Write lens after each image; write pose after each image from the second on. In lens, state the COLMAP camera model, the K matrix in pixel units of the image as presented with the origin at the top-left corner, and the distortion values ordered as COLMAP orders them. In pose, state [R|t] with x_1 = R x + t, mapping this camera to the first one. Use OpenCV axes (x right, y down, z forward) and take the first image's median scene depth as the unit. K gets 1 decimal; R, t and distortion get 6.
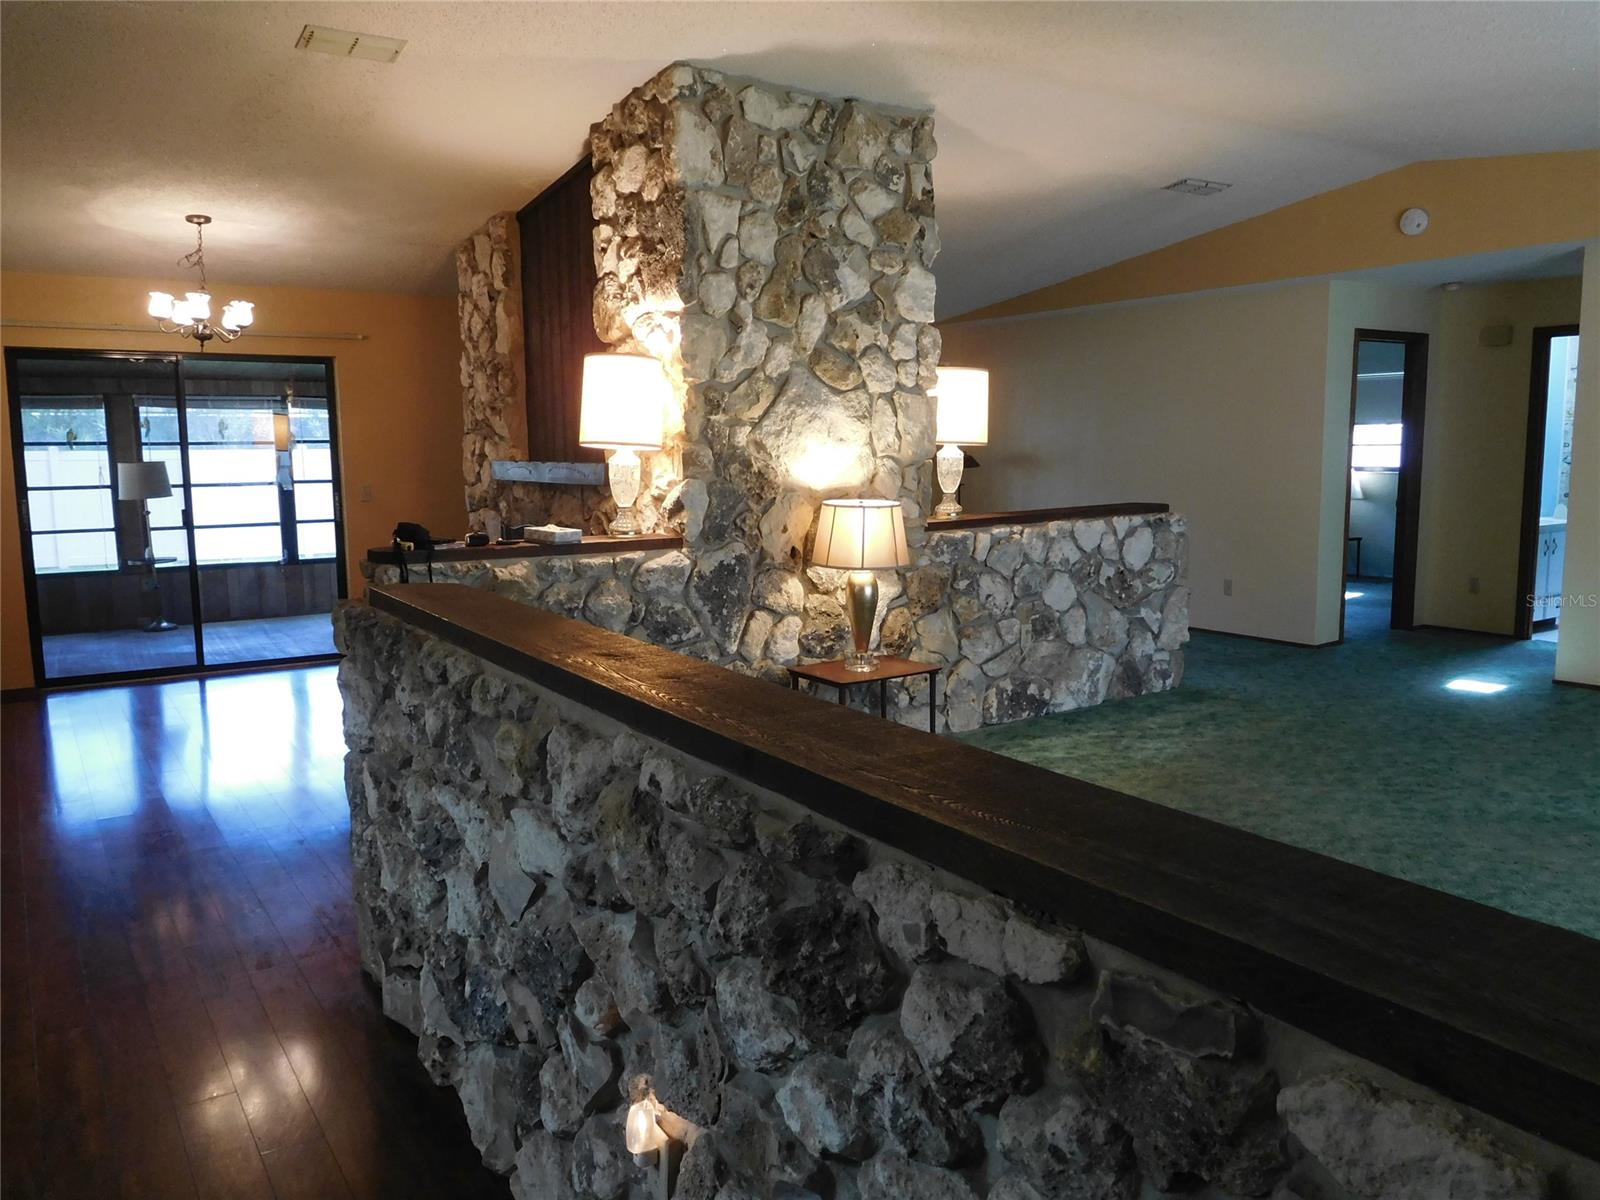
lens RADIAL K [[1192.7, 0, 795.0], [0, 1192.7, 610.5], [0, 0, 1]] dist [-0.018343, -0.000638]
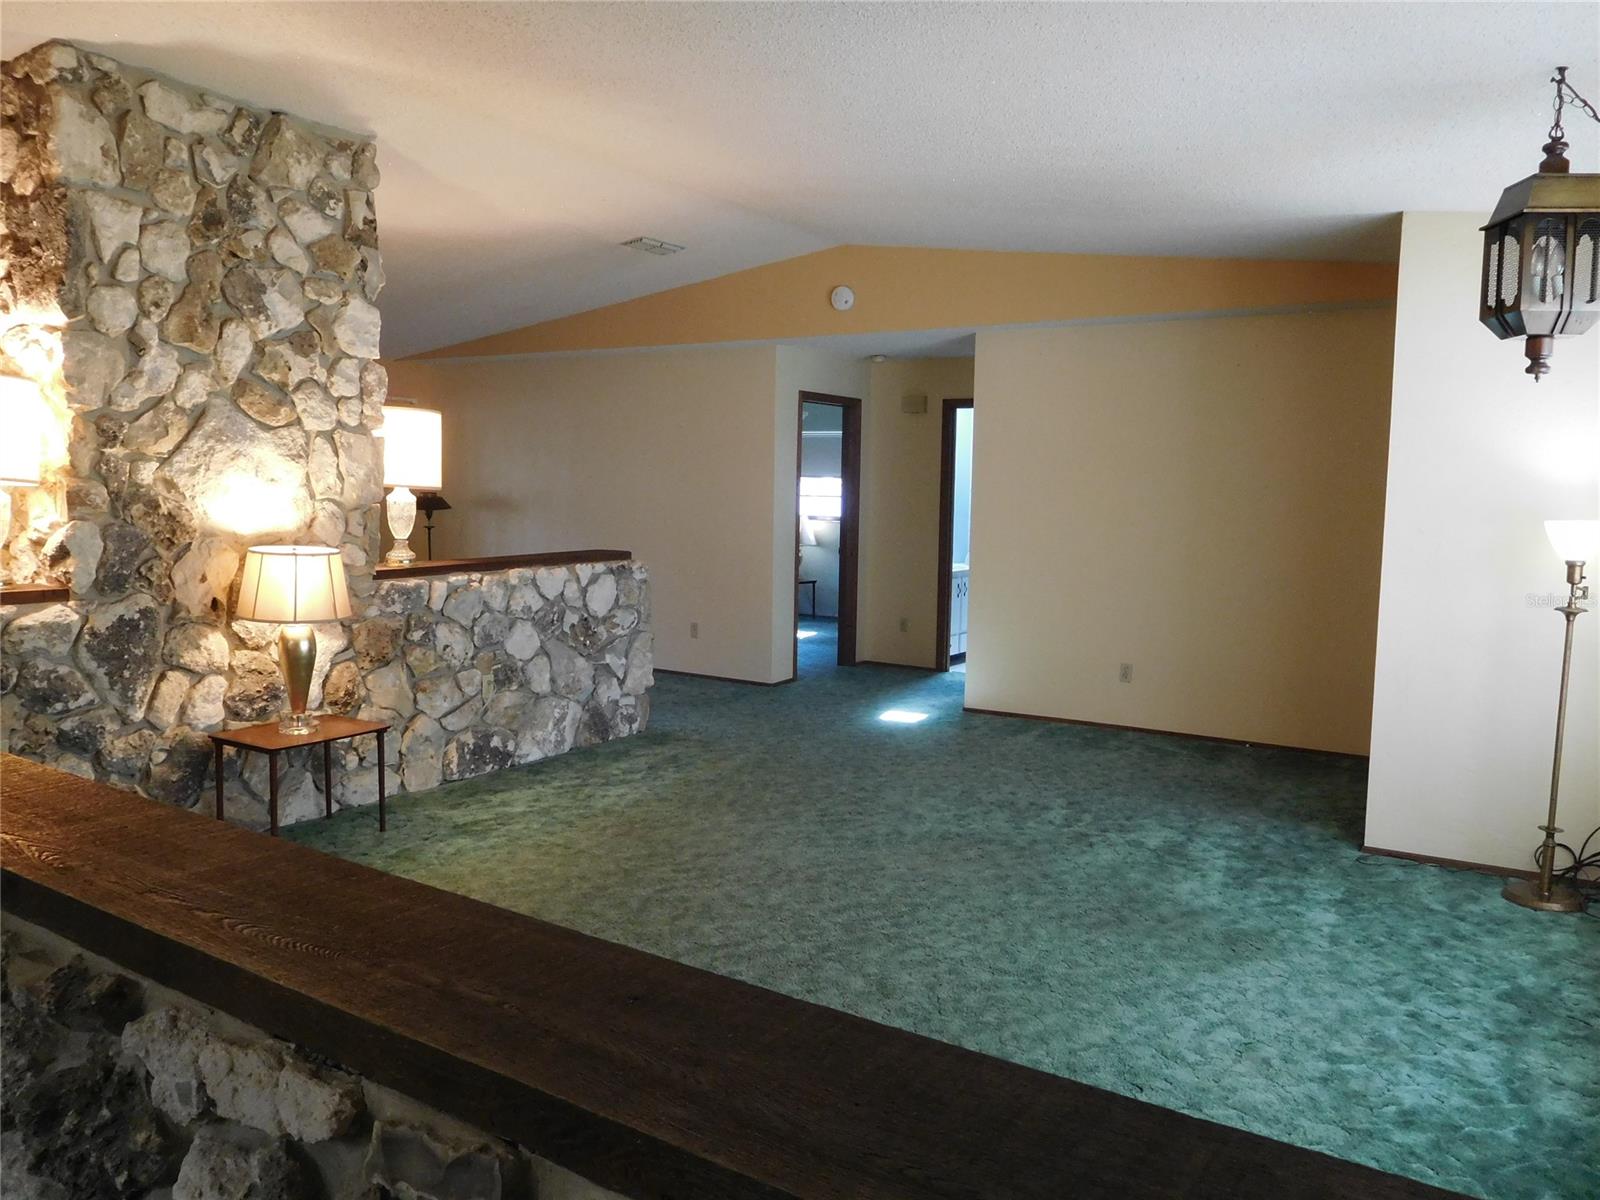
lens RADIAL K [[1196.0, 0, 794.2], [0, 1196.0, 608.7], [0, 0, 1]] dist [-0.013900, -0.002366]
pose [[0.915436, -0.010674, 0.402323, 0.036694], [0.024554, 0.999267, -0.029357, -0.008571], [-0.401715, 0.036753, 0.915027, 0.009750]]
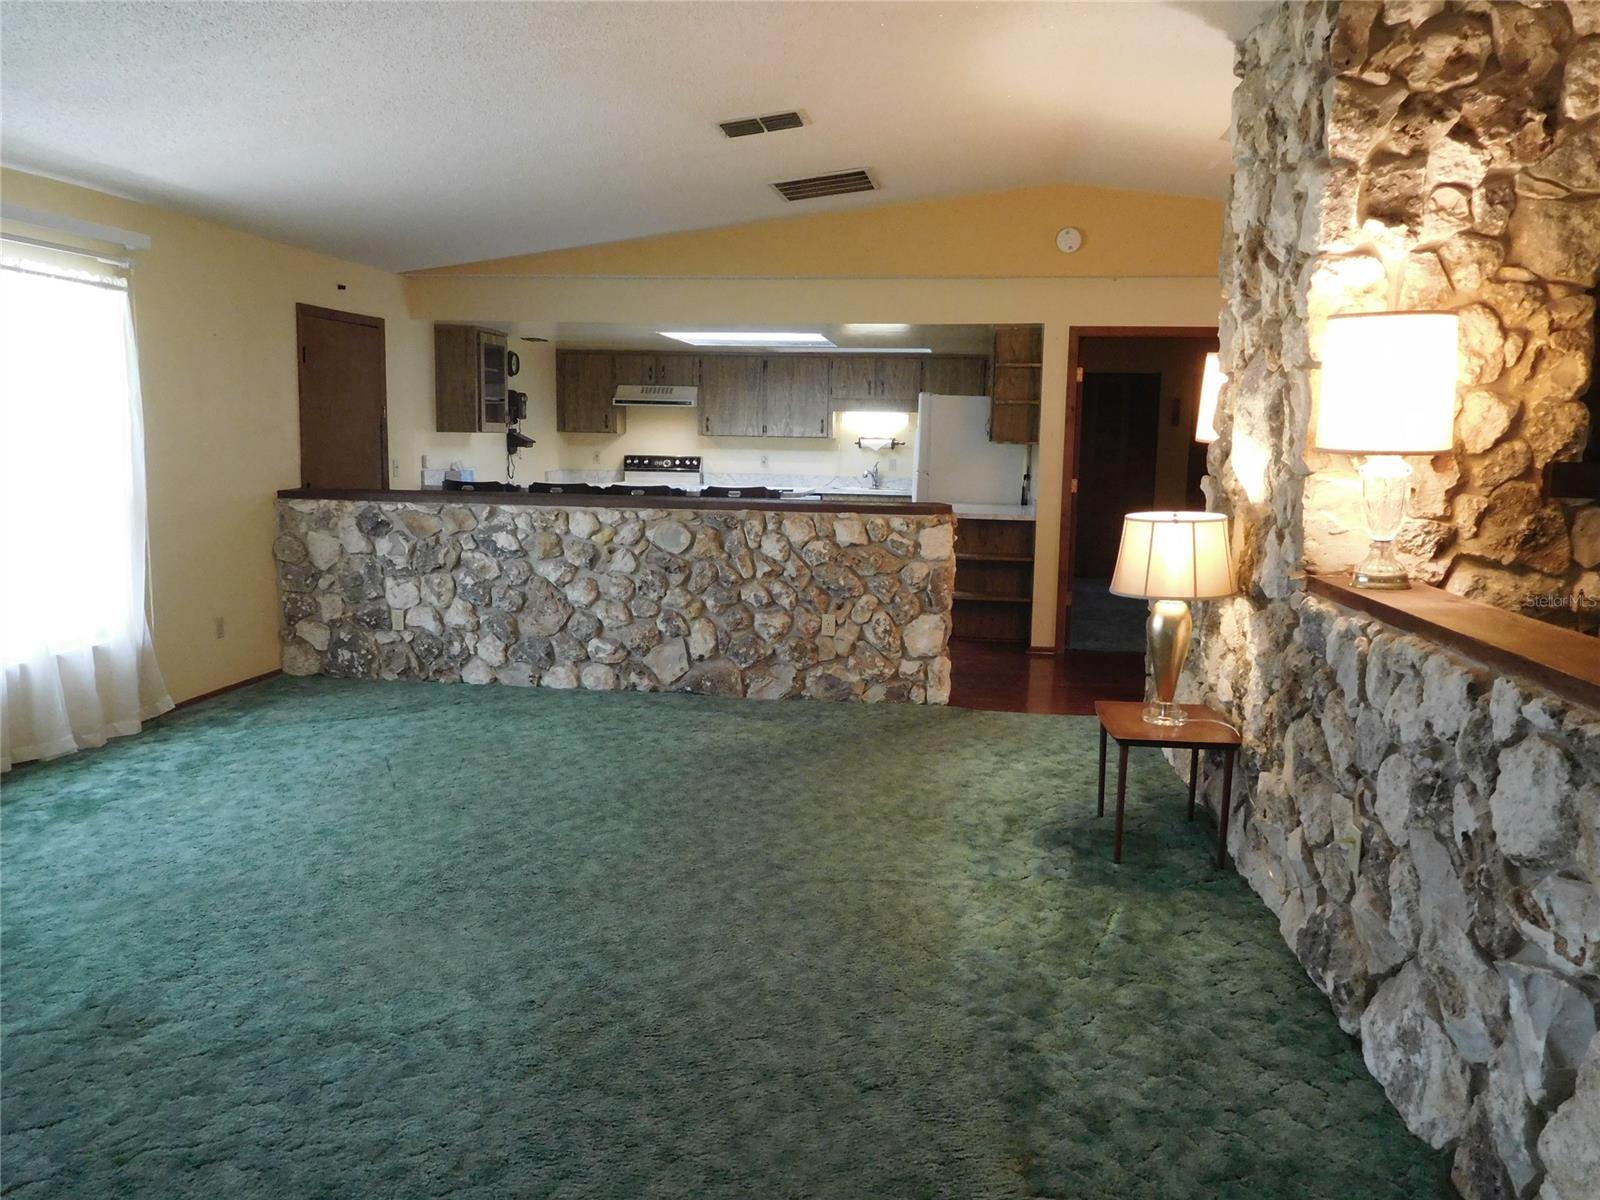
lens RADIAL K [[1189.1, 0, 803.2], [0, 1189.1, 606.2], [0, 0, 1]] dist [-0.011758, -0.001728]
pose [[-0.657240, 0.113585, -0.745073, 0.797762], [-0.112196, 0.962819, 0.245749, -0.194059], [0.745284, 0.245110, -0.620059, 1.280404]]
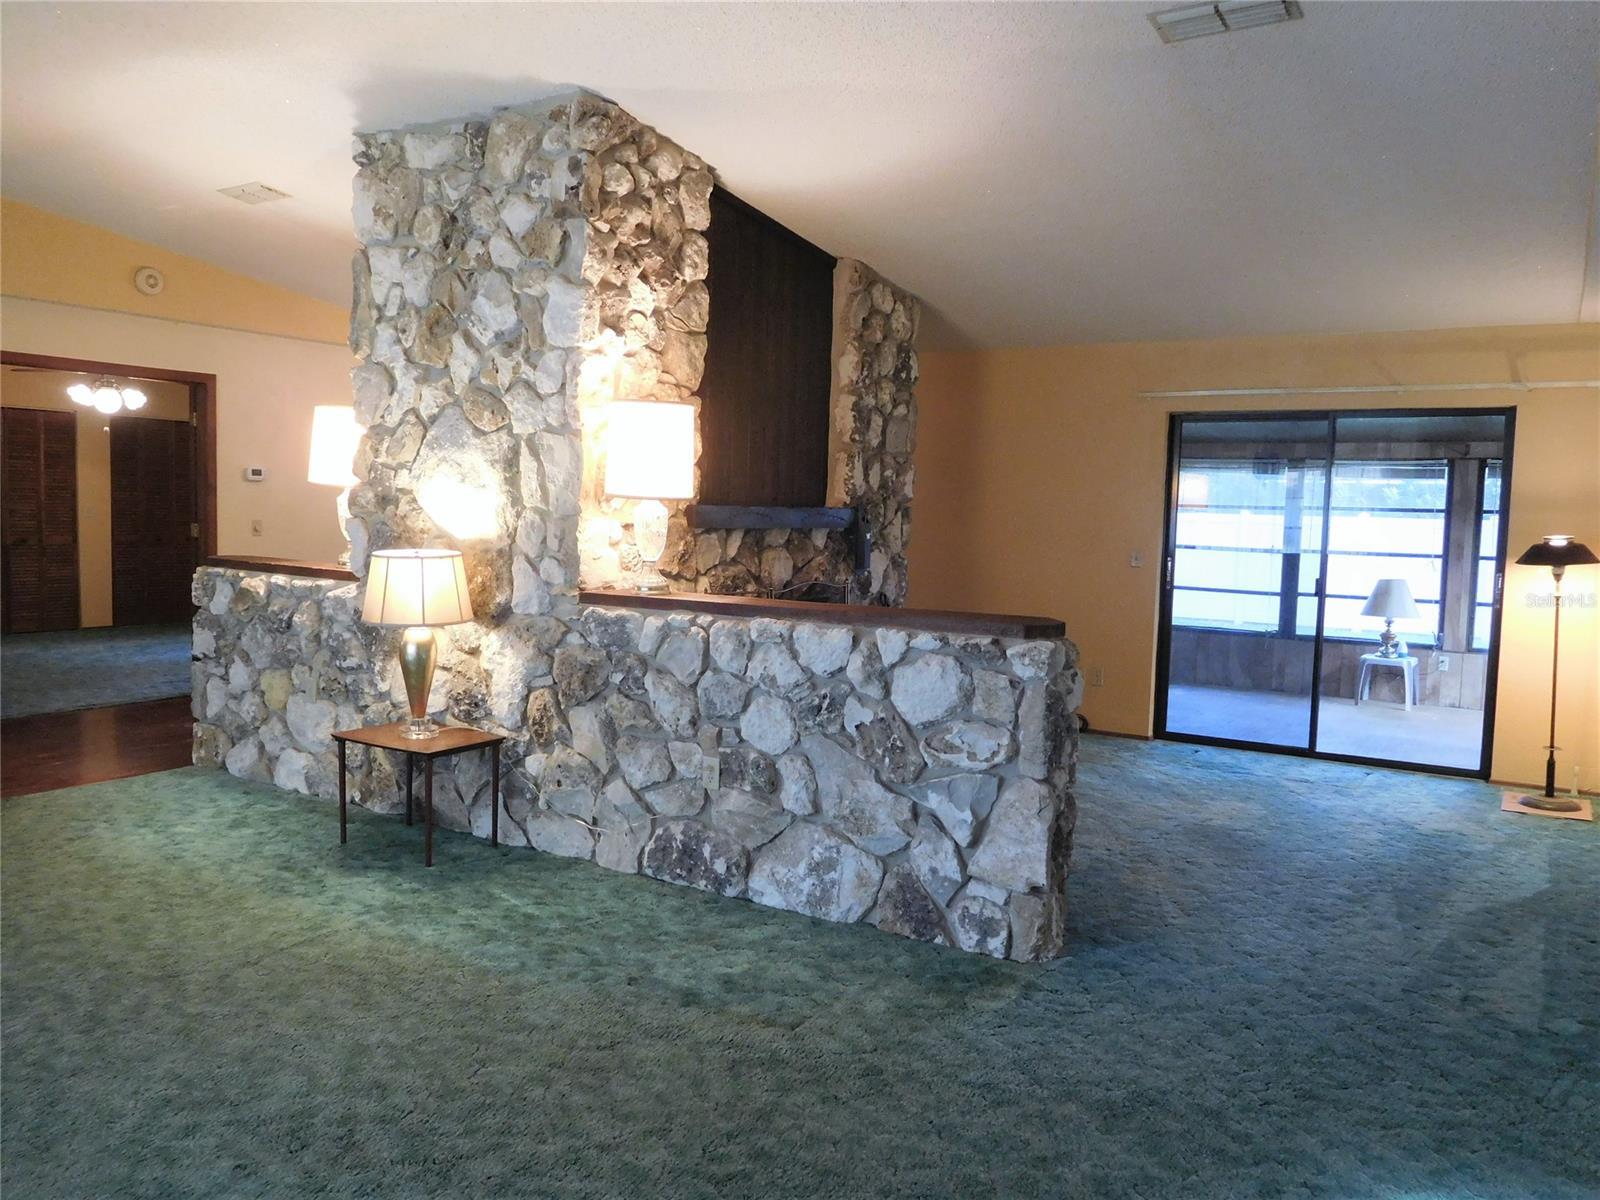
lens RADIAL K [[1192.7, 0, 795.0], [0, 1192.7, 610.5], [0, 0, 1]] dist [-0.018343, -0.000638]
pose [[0.410813, 0.107635, -0.905344, 0.970168], [-0.163376, 0.985624, 0.043045, -0.128954], [0.896962, 0.130228, 0.422492, 0.850260]]
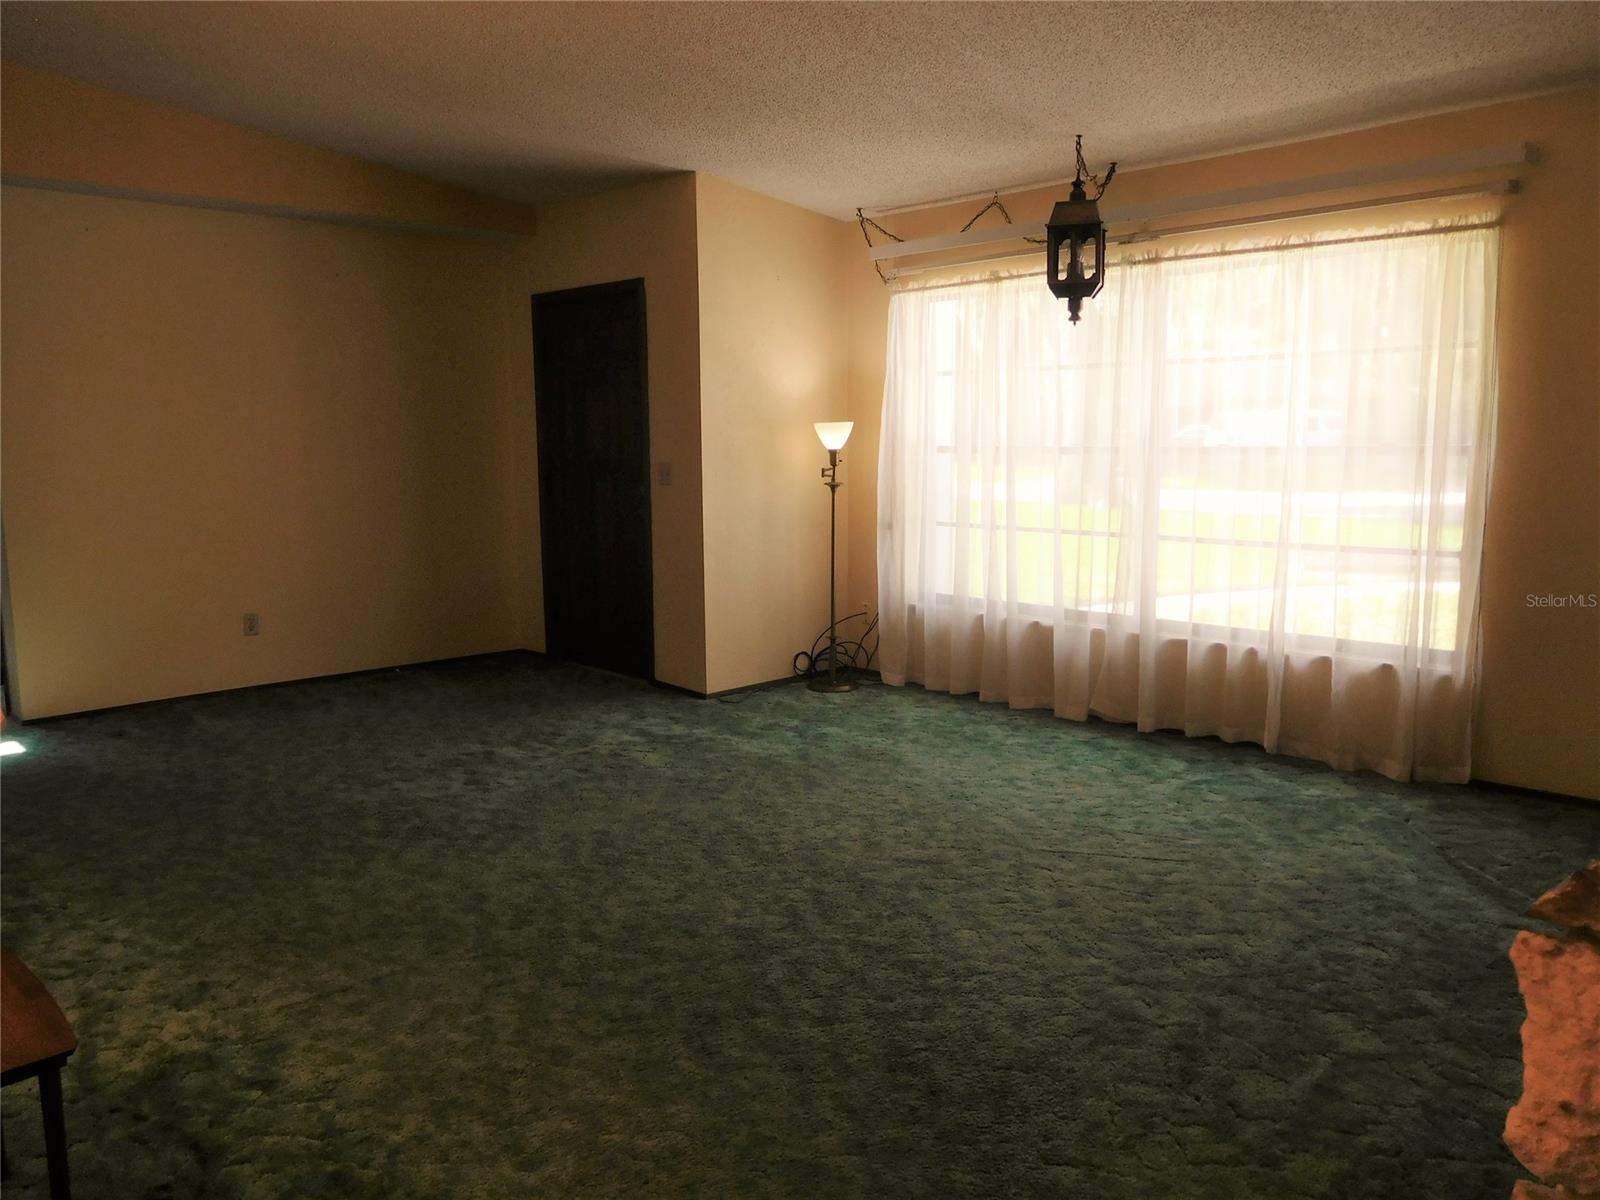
lens RADIAL K [[1180.3, 0, 802.8], [0, 1180.3, 623.6], [0, 0, 1]] dist [-0.038462, 0.000864]
pose [[-0.187193, -0.135740, 0.972900, -0.294963], [0.148429, 0.975127, 0.164610, -0.078636], [-0.971045, 0.175220, -0.162389, 0.760832]]
